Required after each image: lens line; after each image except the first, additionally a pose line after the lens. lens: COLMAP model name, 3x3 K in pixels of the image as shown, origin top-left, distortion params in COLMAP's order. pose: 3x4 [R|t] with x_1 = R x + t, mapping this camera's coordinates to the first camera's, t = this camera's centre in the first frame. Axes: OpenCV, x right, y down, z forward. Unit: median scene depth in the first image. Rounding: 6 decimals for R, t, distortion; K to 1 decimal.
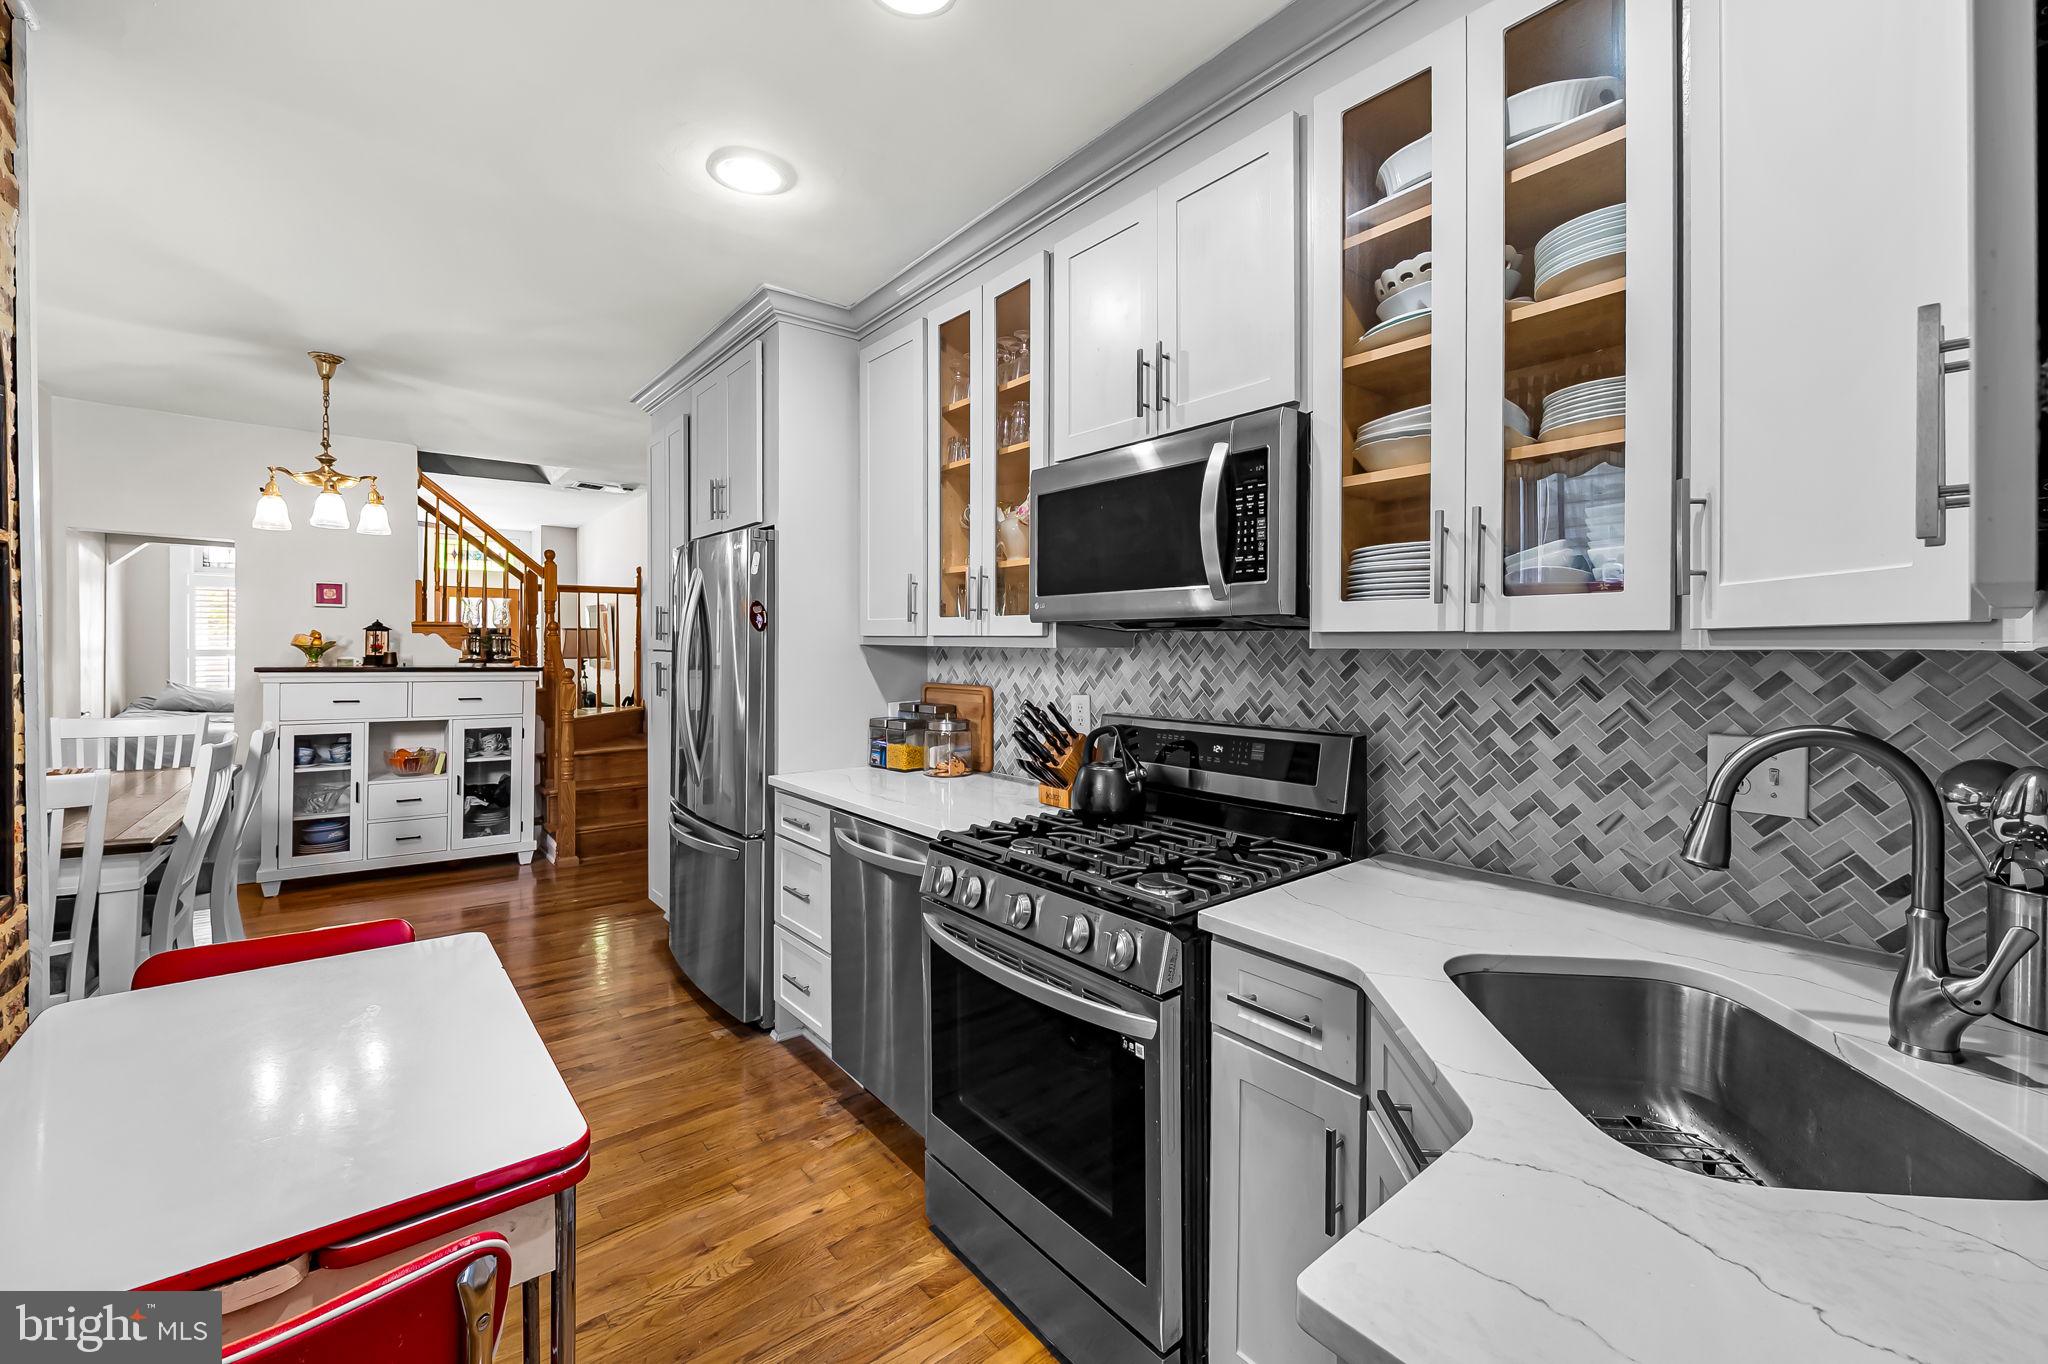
lens RADIAL K [[821.5, 0, 1032.0], [0, 821.5, 650.1], [0, 0, 1]] dist [-0.010938, 0.000006]
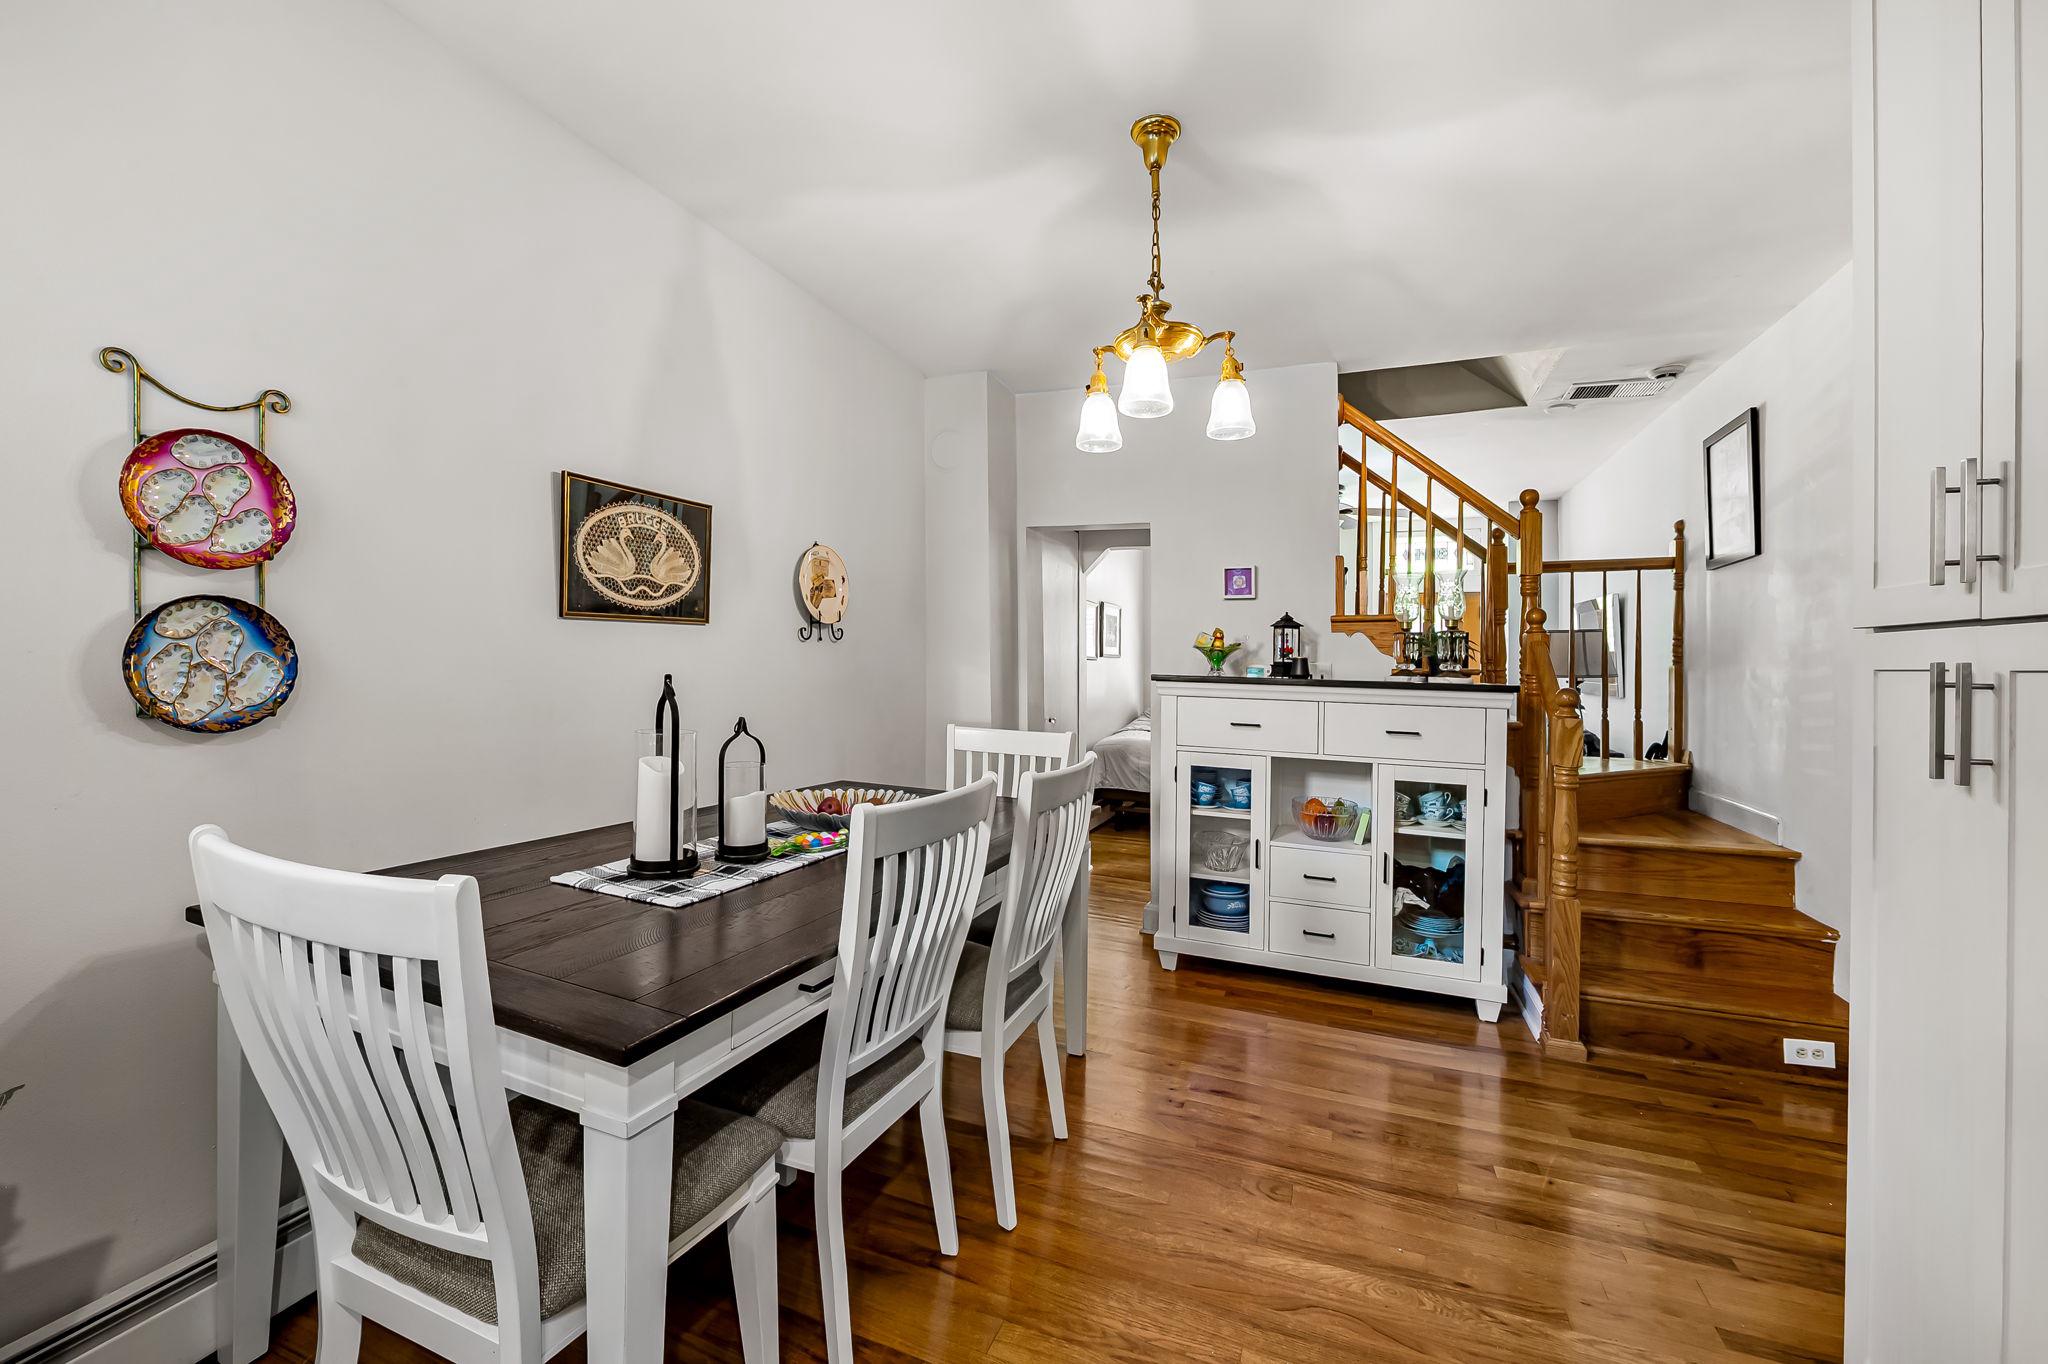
lens RADIAL K [[821.5, 0, 1032.0], [0, 821.5, 650.1], [0, 0, 1]] dist [-0.010938, 0.000006]
pose [[0.487247, -0.017775, -0.873083, -0.269840], [-0.018870, 0.999345, -0.030876, 0.020846], [0.873060, 0.031519, 0.486593, 0.432871]]
